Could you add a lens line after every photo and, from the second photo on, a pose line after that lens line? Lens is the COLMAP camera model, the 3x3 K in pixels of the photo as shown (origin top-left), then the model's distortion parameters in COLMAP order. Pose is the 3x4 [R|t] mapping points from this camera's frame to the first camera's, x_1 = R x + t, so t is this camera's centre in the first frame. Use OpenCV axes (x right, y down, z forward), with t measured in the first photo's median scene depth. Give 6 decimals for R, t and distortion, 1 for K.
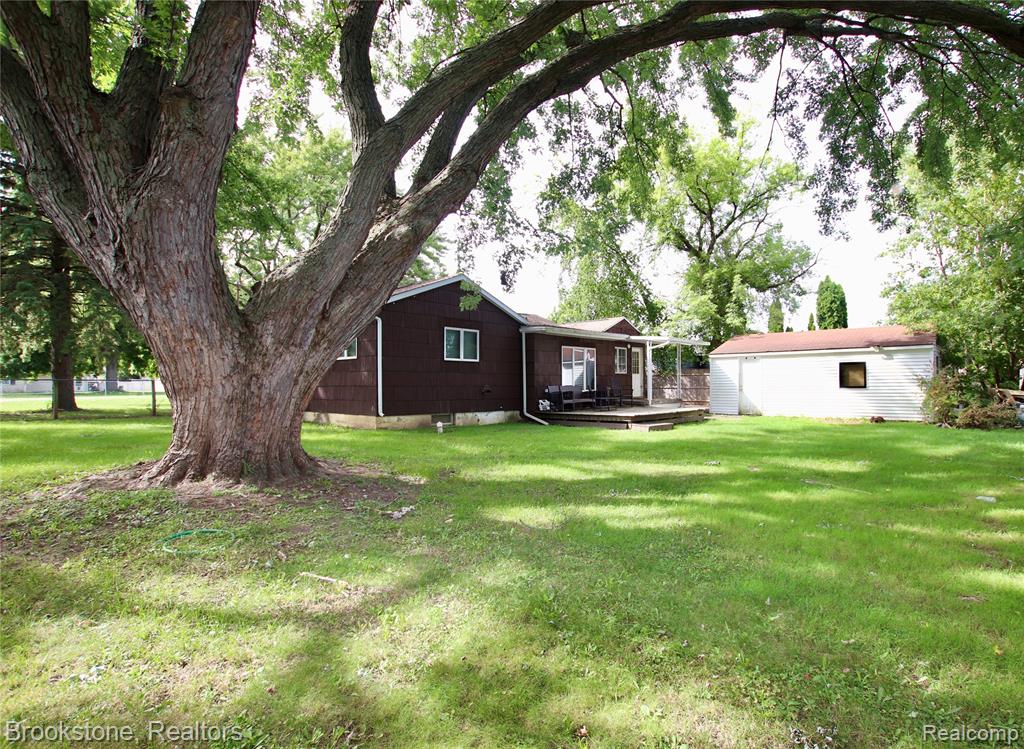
lens RADIAL K [[494.2, 0, 513.1], [0, 494.2, 377.4], [0, 0, 1]] dist [-0.000110, -0.000005]
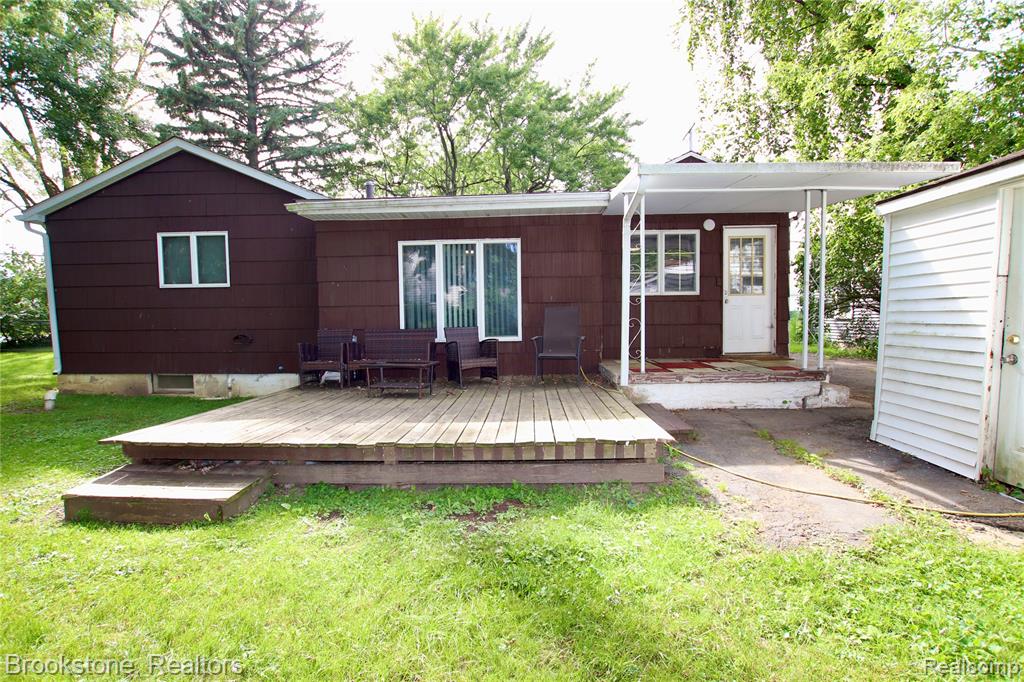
lens RADIAL K [[456.3, 0, 512.2], [0, 456.3, 345.3], [0, 0, 1]] dist [-0.015463, -0.000312]
pose [[0.692805, 0.033687, -0.720338, 0.543570], [0.020210, 0.997609, 0.066092, 0.007682], [0.720842, -0.060346, 0.690467, 0.879271]]
